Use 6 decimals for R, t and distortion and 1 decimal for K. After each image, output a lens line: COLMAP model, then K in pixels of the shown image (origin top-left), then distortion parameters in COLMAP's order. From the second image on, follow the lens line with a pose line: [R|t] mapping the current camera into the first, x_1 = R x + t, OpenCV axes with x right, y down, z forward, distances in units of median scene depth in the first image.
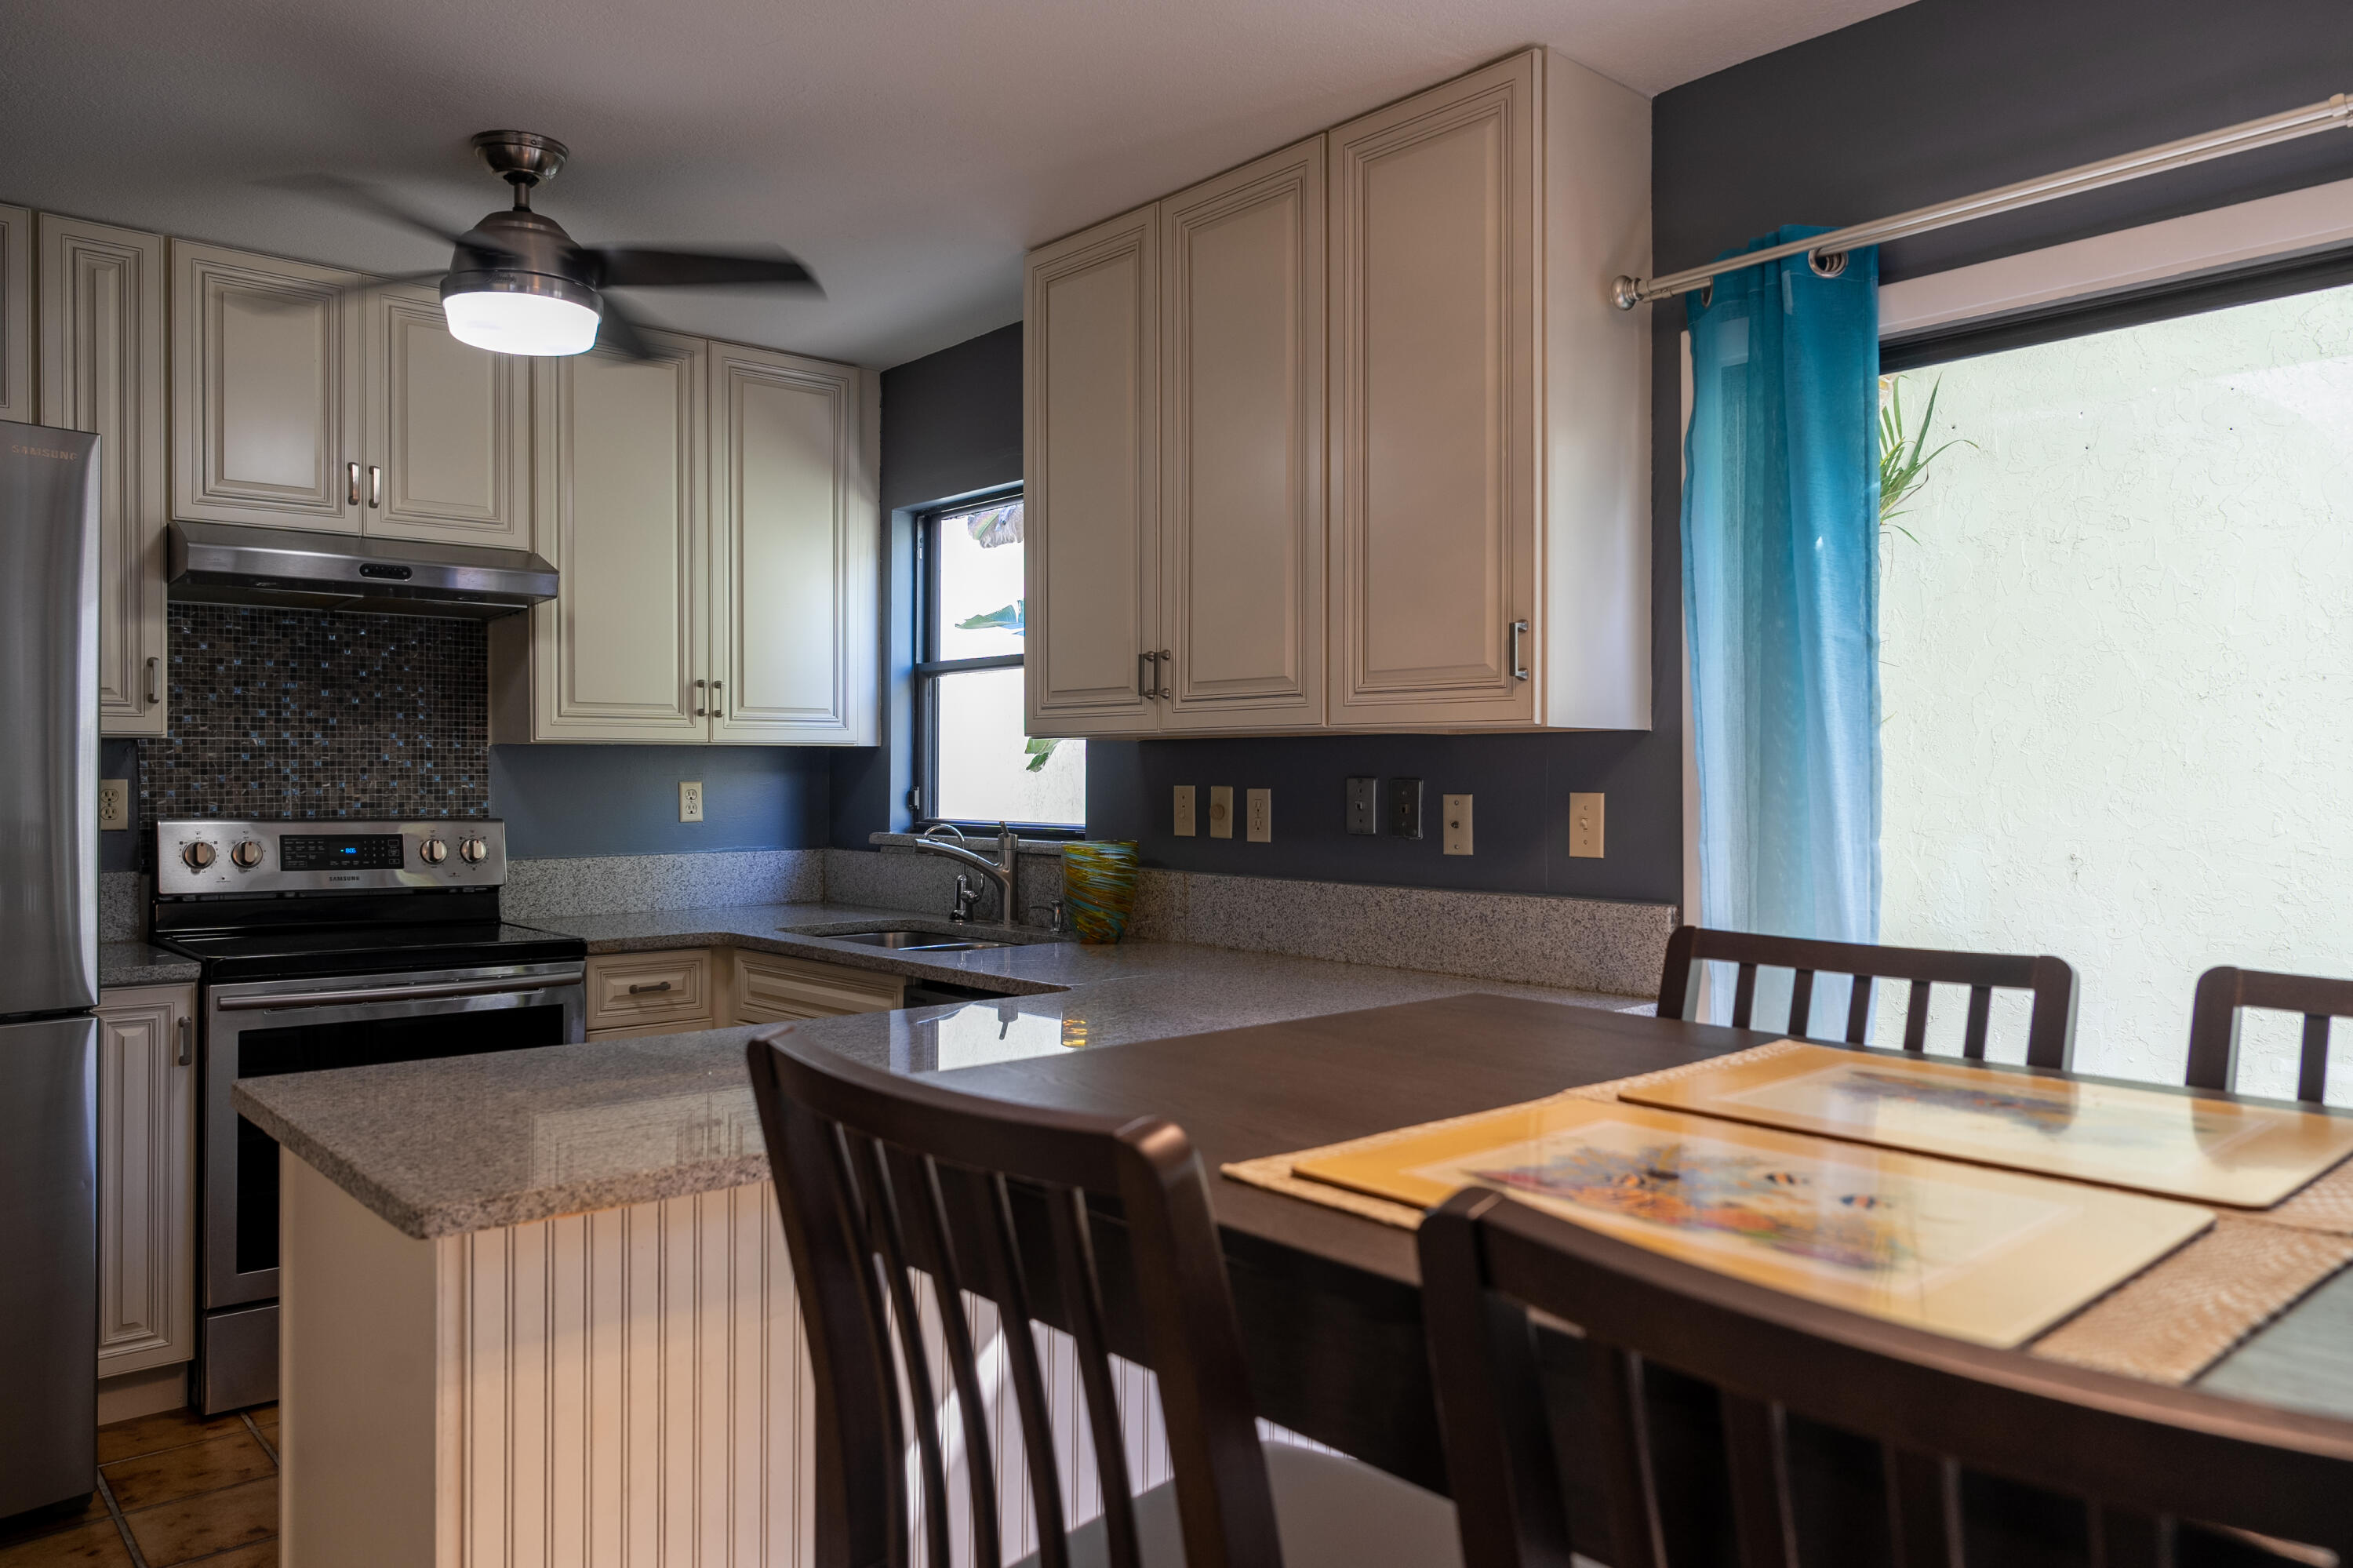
lens RADIAL K [[1587.4, 0, 1176.7], [0, 1587.4, 778.9], [0, 0, 1]] dist [0.003394, -0.000159]
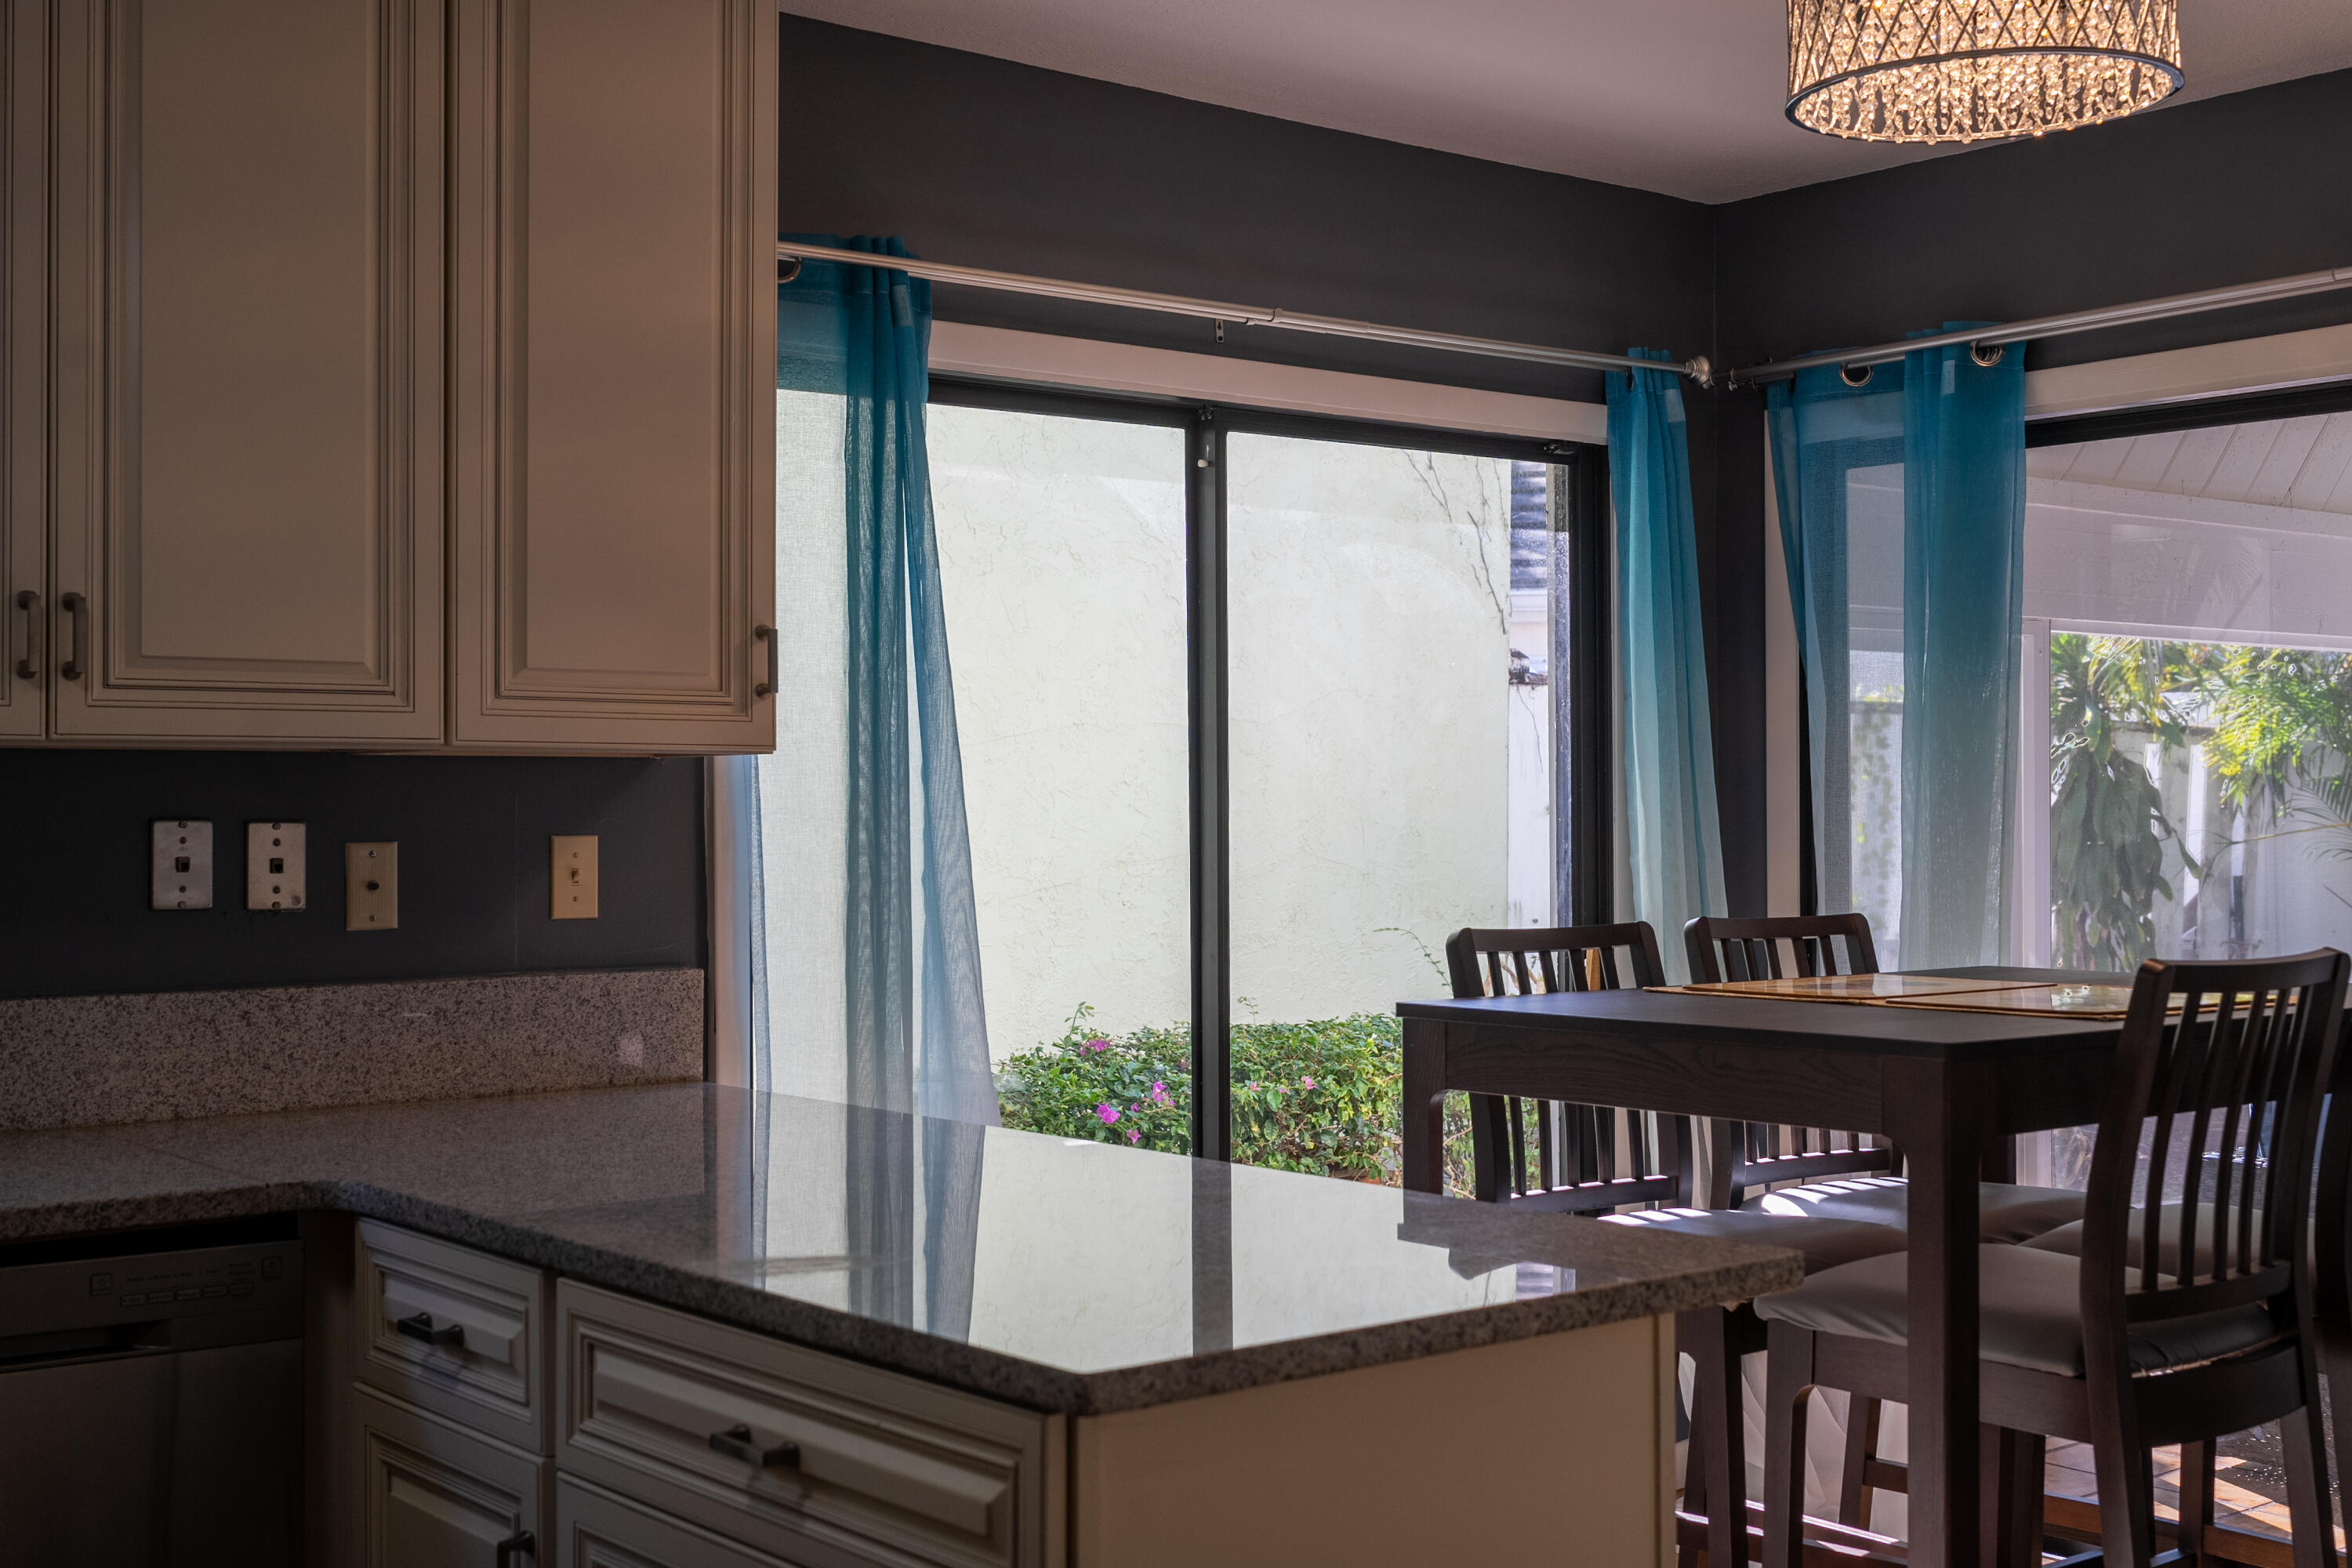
lens RADIAL K [[2768.4, 0, 1176.2], [0, 2768.4, 786.7], [0, 0, 1]] dist [-0.004243, 0.000000]
pose [[0.054549, 0.014370, 0.998408, -1.046841], [0.014025, 0.999787, -0.015156, 0.009304], [-0.998413, 0.014829, 0.054336, 0.612982]]
